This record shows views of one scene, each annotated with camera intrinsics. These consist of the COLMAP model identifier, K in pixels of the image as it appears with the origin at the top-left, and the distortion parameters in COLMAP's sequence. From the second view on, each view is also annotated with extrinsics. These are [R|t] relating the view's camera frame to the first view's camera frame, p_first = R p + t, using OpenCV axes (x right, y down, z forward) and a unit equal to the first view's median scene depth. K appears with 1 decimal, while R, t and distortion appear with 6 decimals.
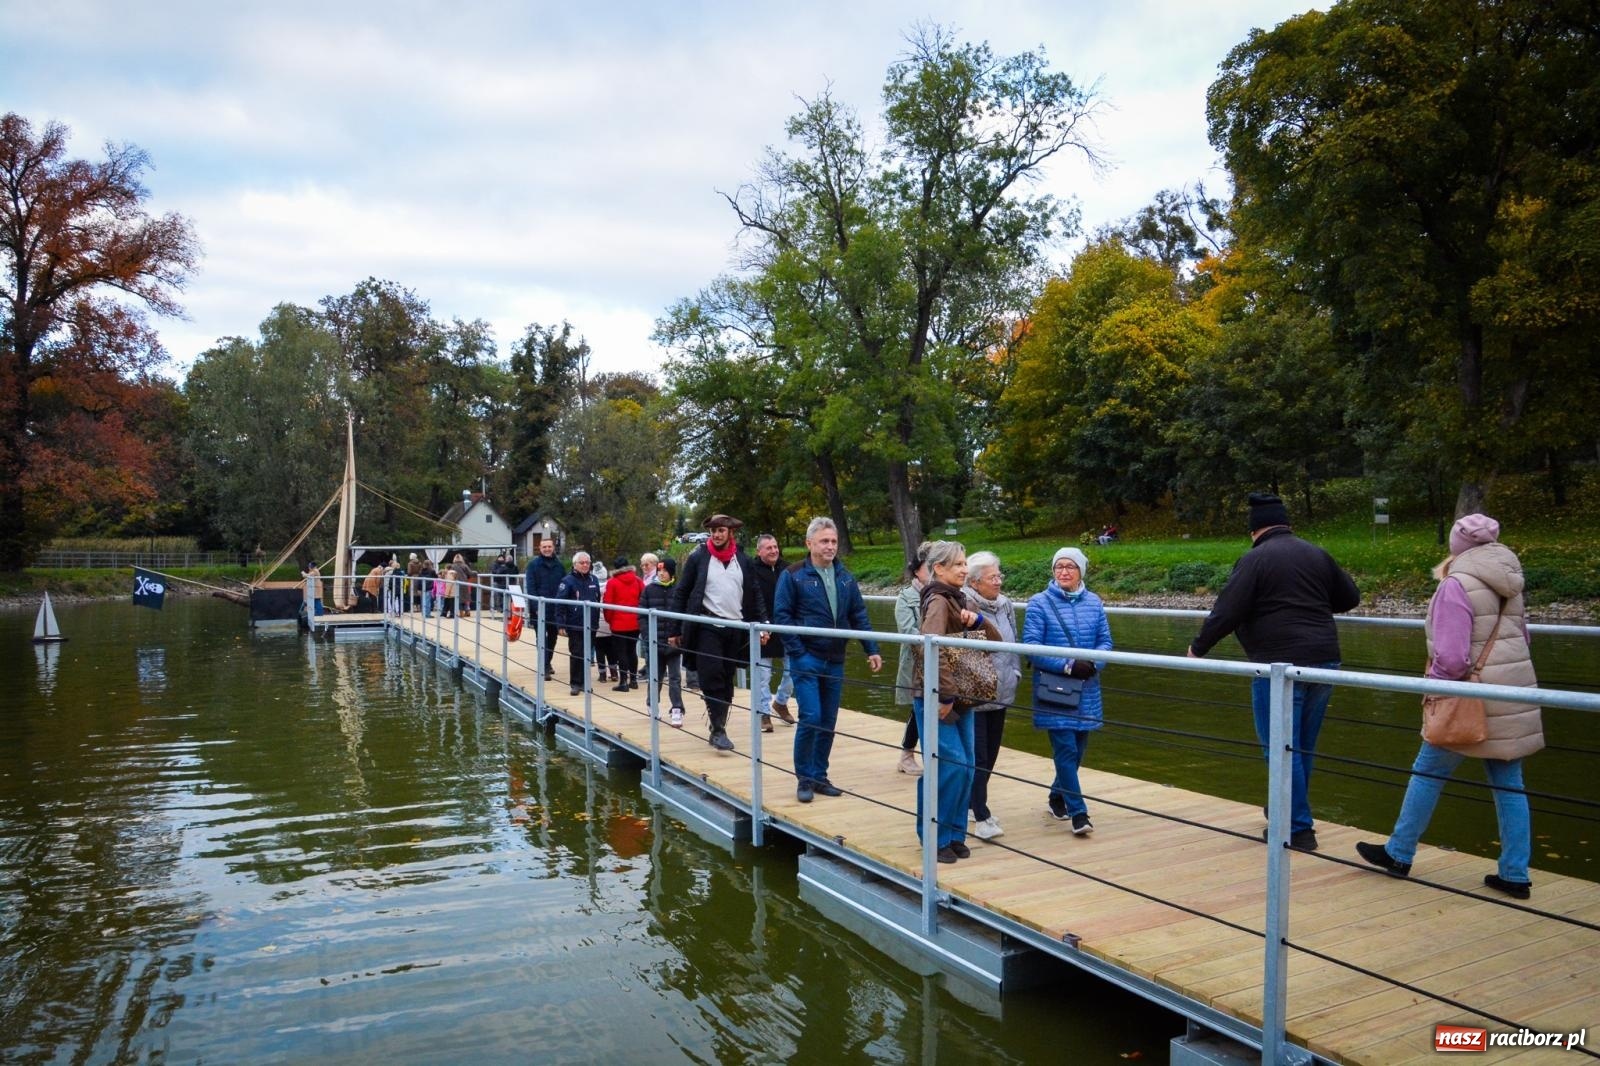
lens RADIAL K [[1140.0, 0, 751.4], [0, 1140.0, 555.0], [0, 0, 1]] dist [-0.090384, 0.028733]
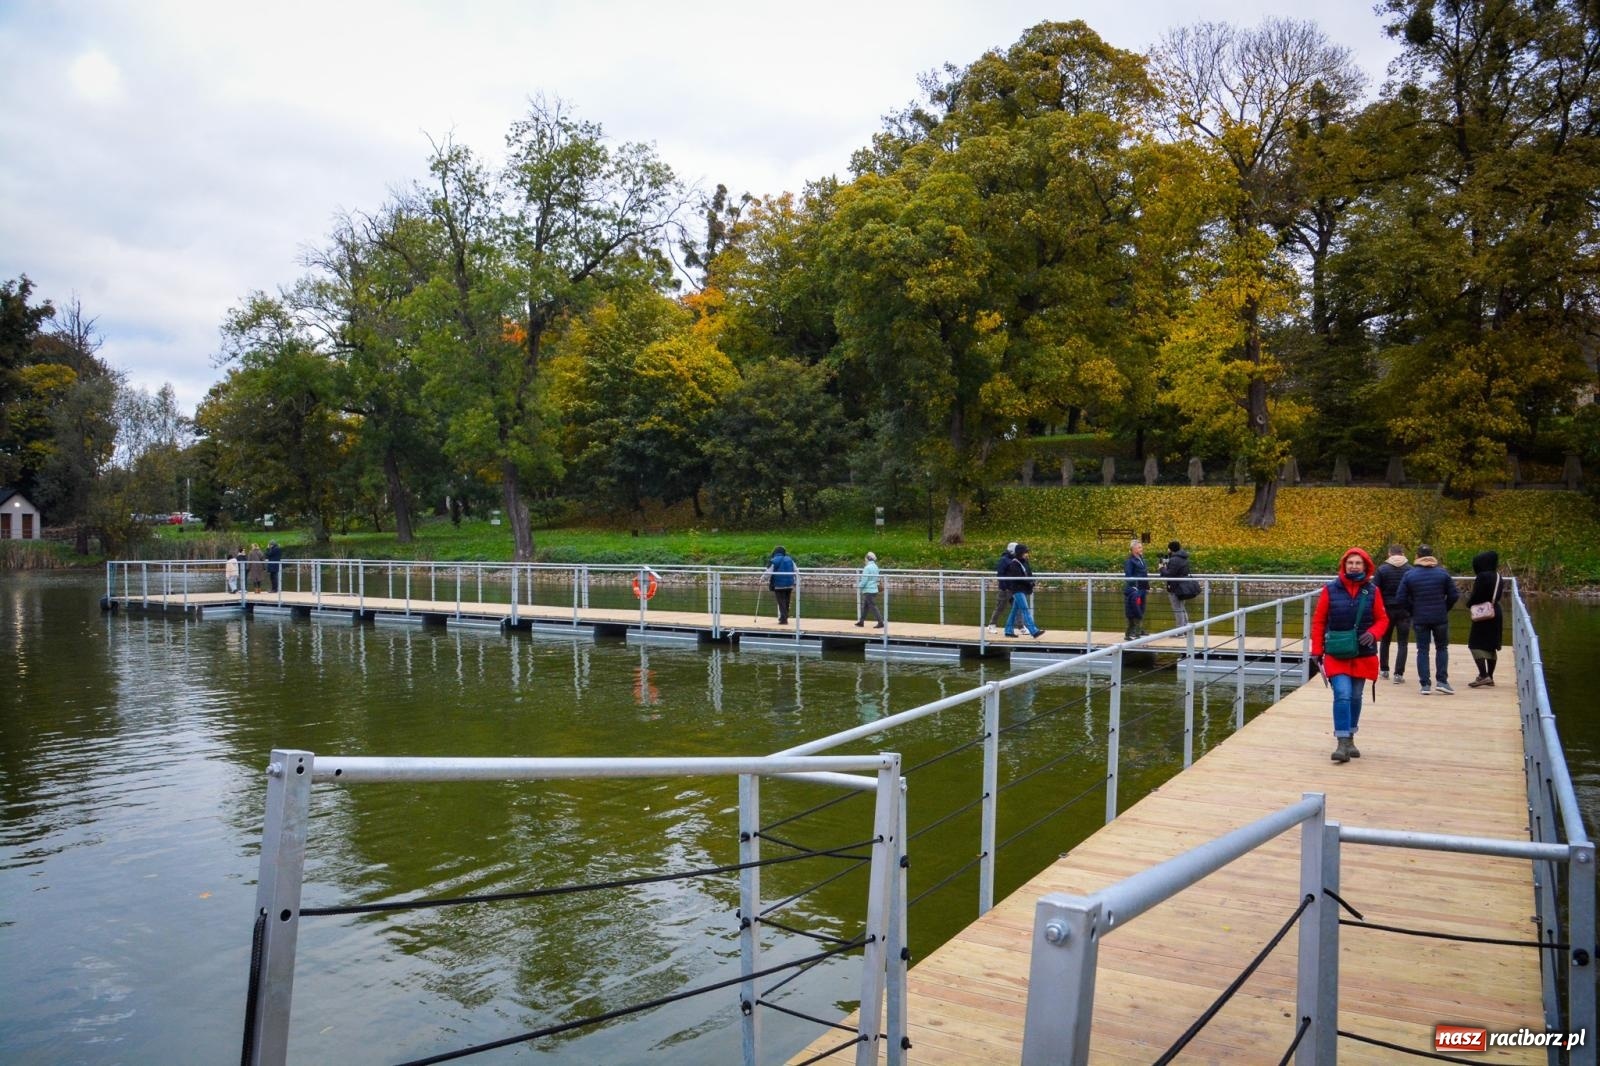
lens RADIAL K [[1140.0, 0, 815.5], [0, 1140.0, 540.5], [0, 0, 1]] dist [-0.090384, 0.028733]
pose [[0.840928, 0.008259, 0.541084, -0.200863], [-0.008646, 0.999961, -0.001825, -0.003383], [-0.541078, -0.003143, 0.840967, -0.127530]]
